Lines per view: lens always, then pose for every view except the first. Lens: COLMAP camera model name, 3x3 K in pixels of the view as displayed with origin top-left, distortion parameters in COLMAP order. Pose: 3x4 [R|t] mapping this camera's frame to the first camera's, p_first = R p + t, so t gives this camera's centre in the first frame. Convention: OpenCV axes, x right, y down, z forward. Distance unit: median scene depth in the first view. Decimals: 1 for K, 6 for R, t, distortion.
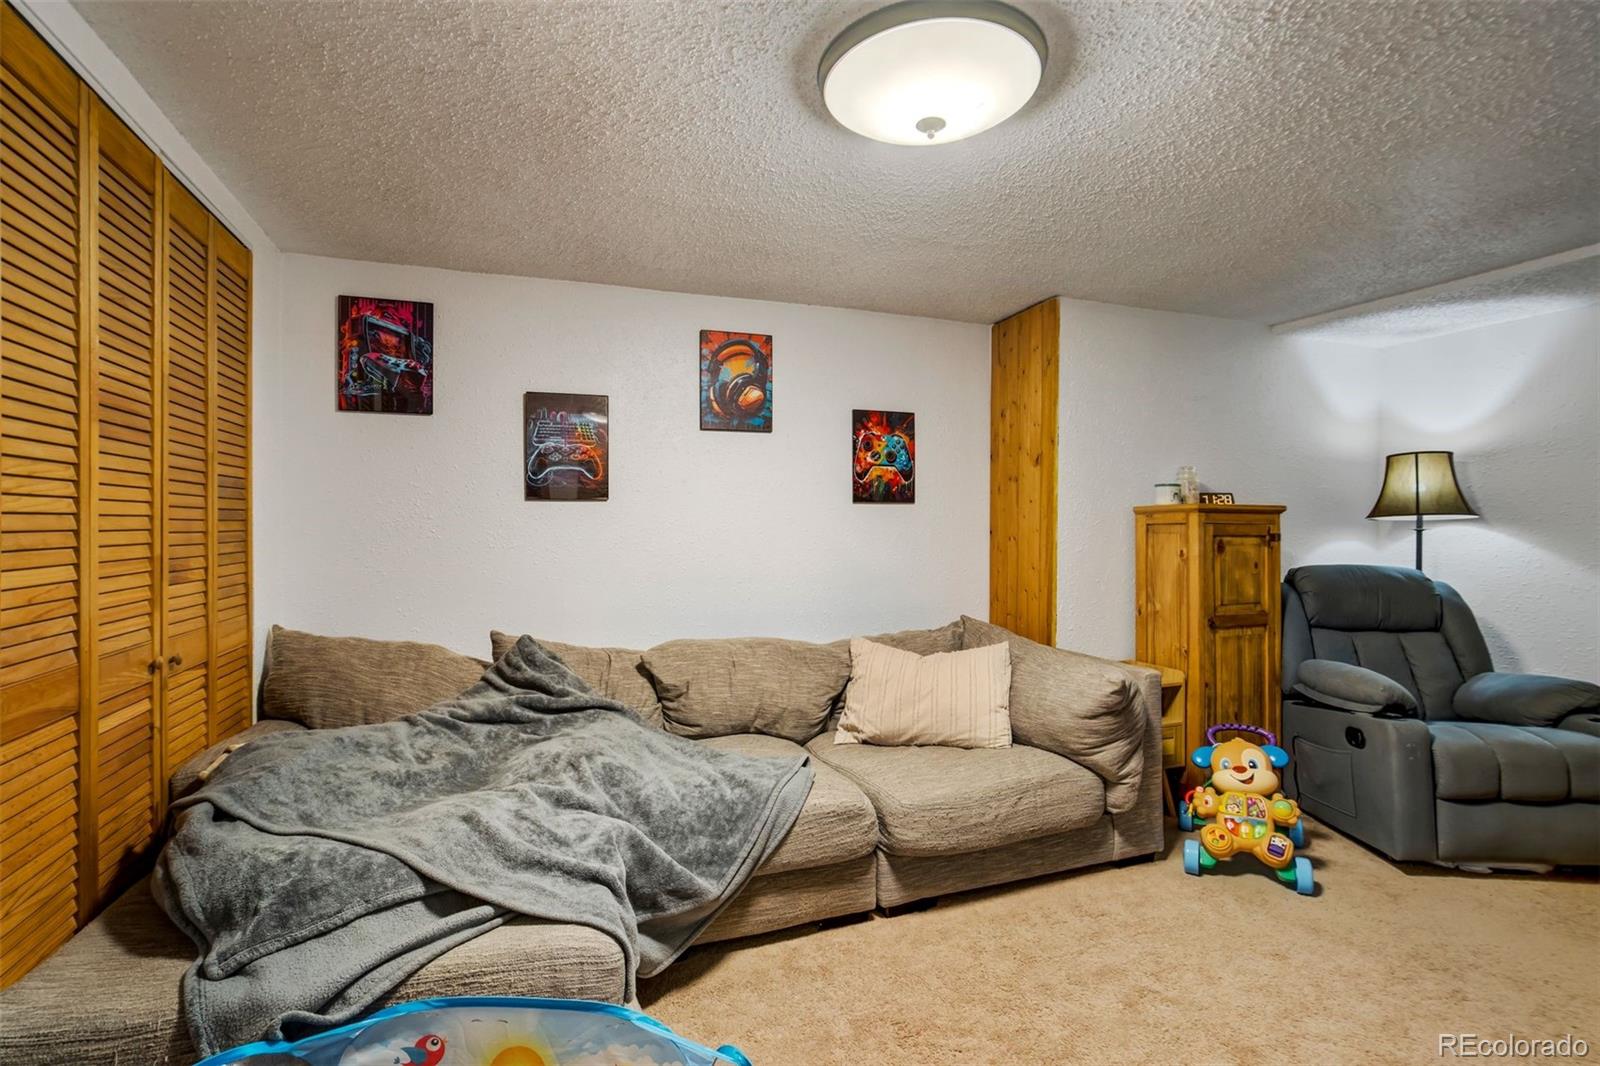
lens RADIAL K [[766.4, 0, 812.2], [0, 766.4, 532.4], [0, 0, 1]] dist [-0.024706, 0.014571]
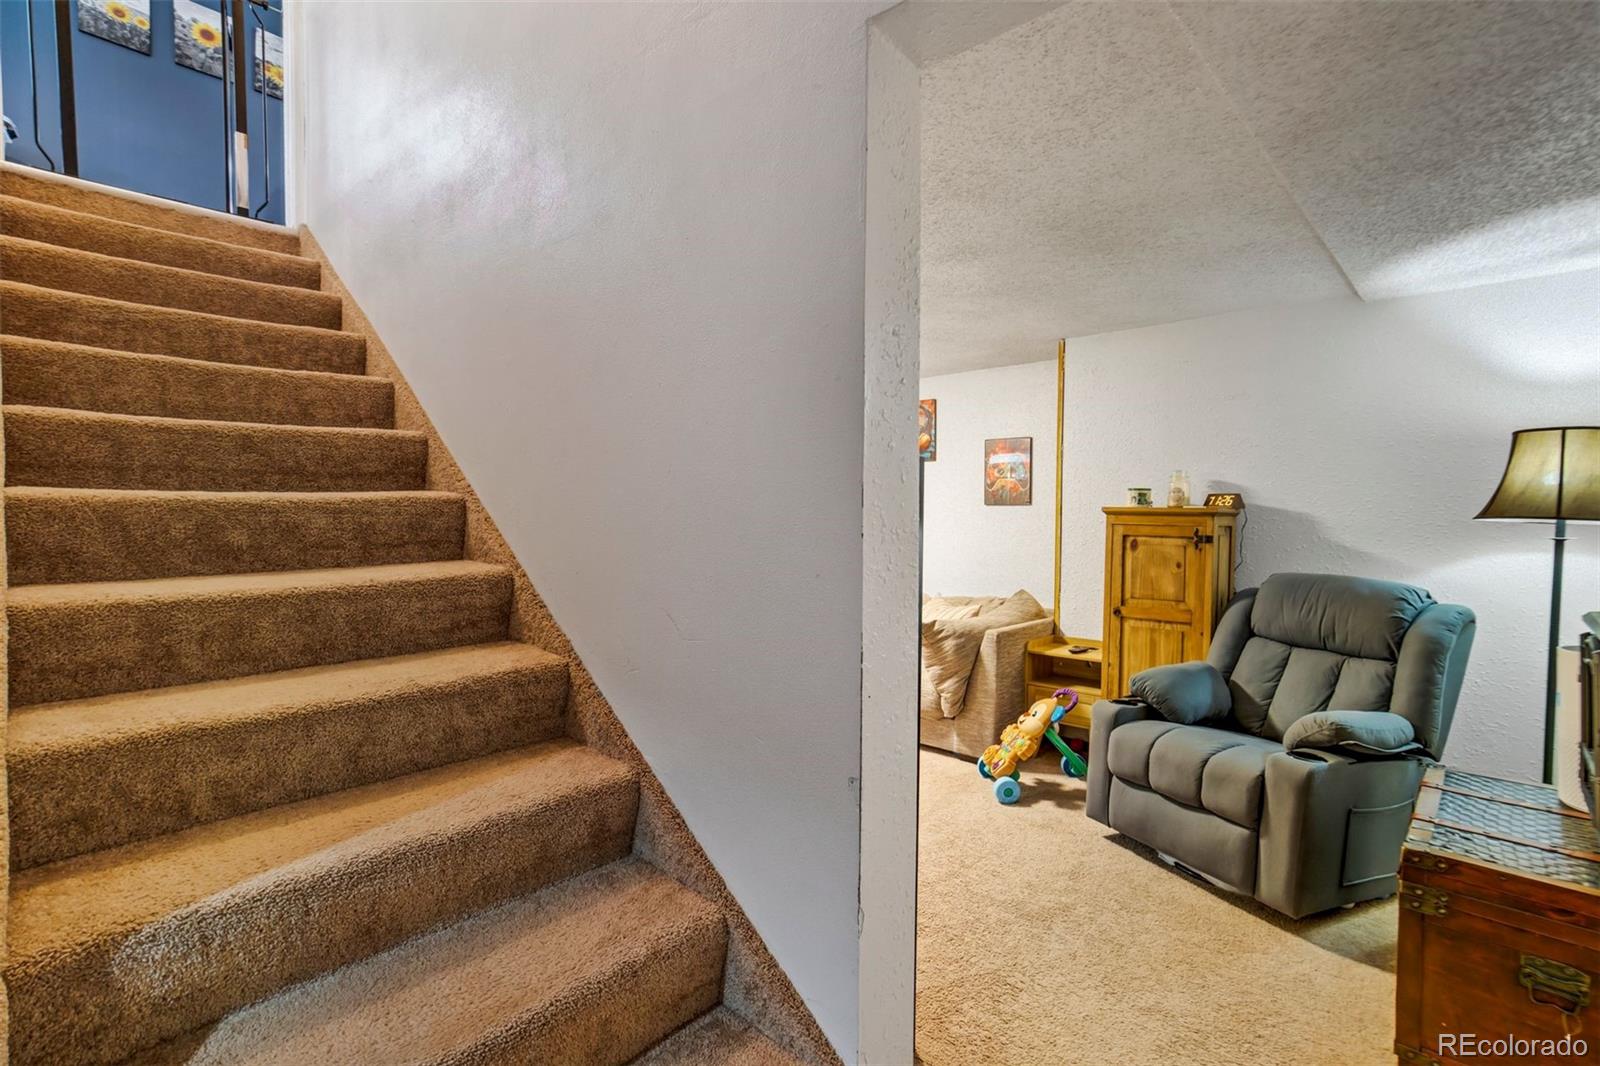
lens RADIAL K [[766.4, 0, 799.2], [0, 766.4, 542.7], [0, 0, 1]] dist [-0.024706, 0.014571]
pose [[0.432463, 0.040886, -0.900724, 1.275440], [-0.011119, 0.999137, 0.040014, -0.023501], [0.901583, -0.007290, 0.432545, 0.073948]]
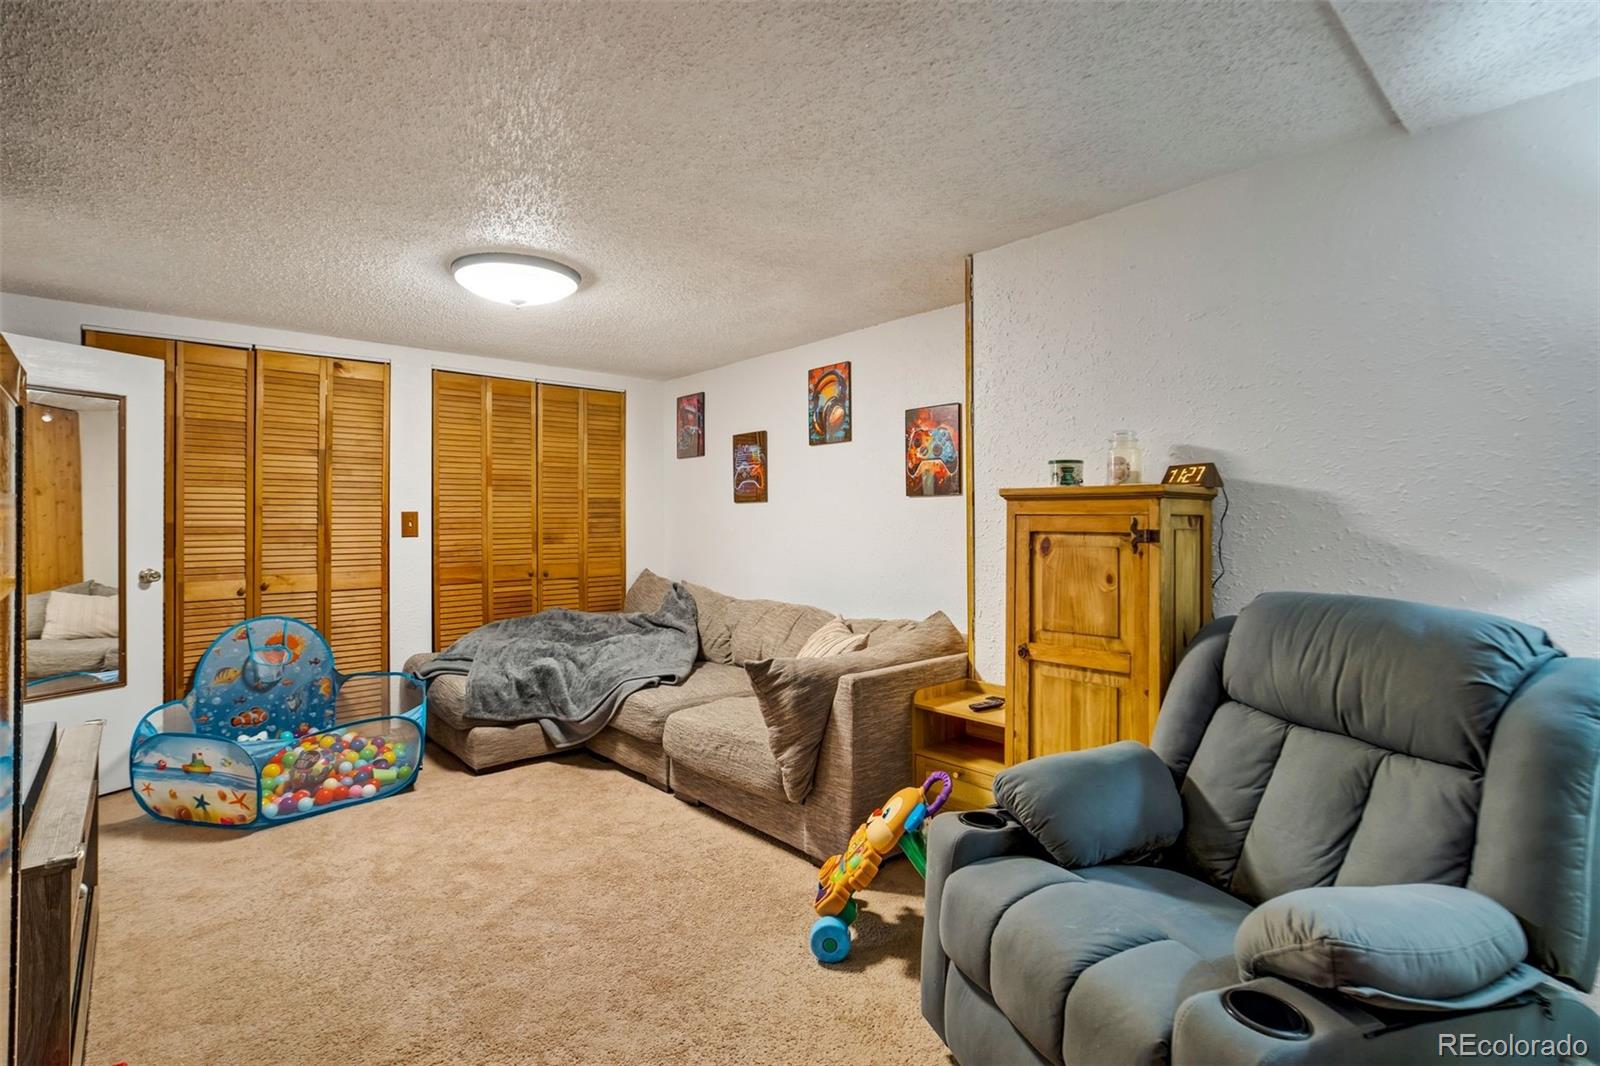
lens RADIAL K [[766.4, 0, 801.3], [0, 766.4, 521.2], [0, 0, 1]] dist [-0.024706, 0.014571]
pose [[0.353300, 0.002342, -0.935507, 1.076684], [-0.001455, 0.999997, 0.001954, -0.006671], [0.935509, 0.000670, 0.353302, 0.514715]]
